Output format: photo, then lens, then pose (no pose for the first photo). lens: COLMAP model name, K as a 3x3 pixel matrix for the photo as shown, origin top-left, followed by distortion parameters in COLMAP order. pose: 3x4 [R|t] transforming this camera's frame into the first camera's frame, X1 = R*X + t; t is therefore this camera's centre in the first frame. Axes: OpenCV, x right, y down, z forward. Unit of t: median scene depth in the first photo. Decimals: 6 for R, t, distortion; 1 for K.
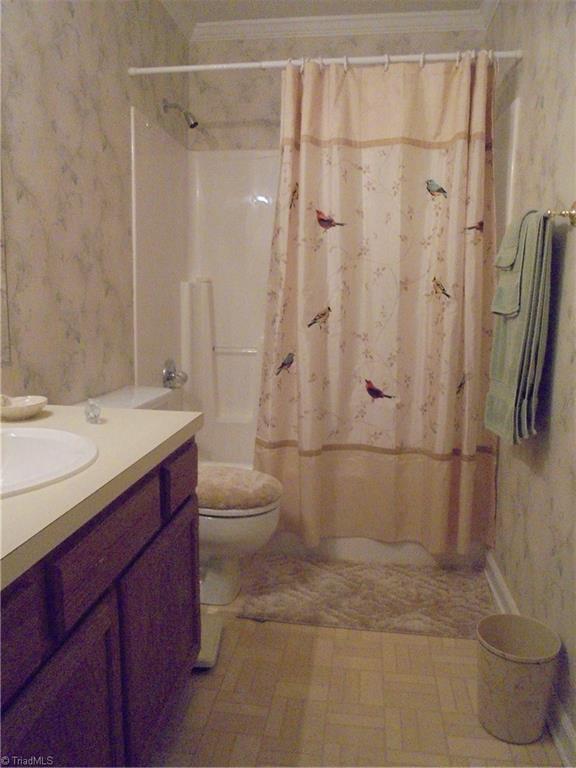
lens RADIAL K [[588.9, 0, 286.6], [0, 588.9, 382.1], [0, 0, 1]] dist [-0.110631, 0.094851]
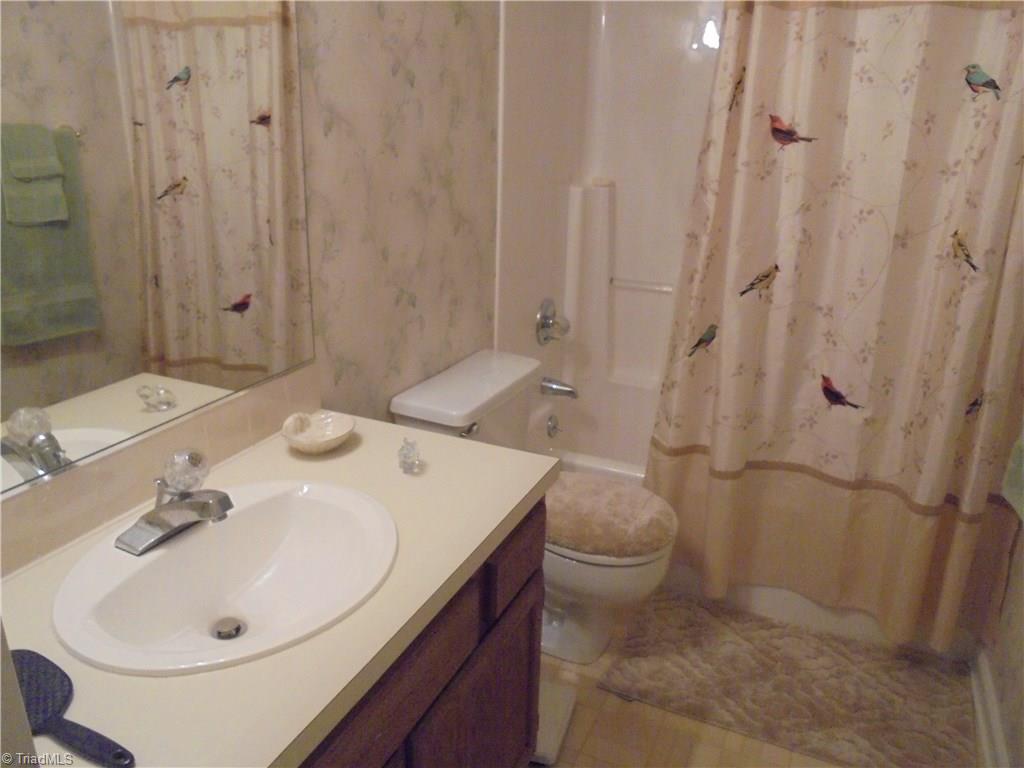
lens RADIAL K [[785.2, 0, 508.0], [0, 785.2, 384.8], [0, 0, 1]] dist [-0.110631, 0.094851]
pose [[0.958450, 0.099614, -0.267304, 0.029626], [-0.049537, 0.980931, 0.187936, -0.147849], [0.280928, -0.166886, 0.945108, 0.069697]]
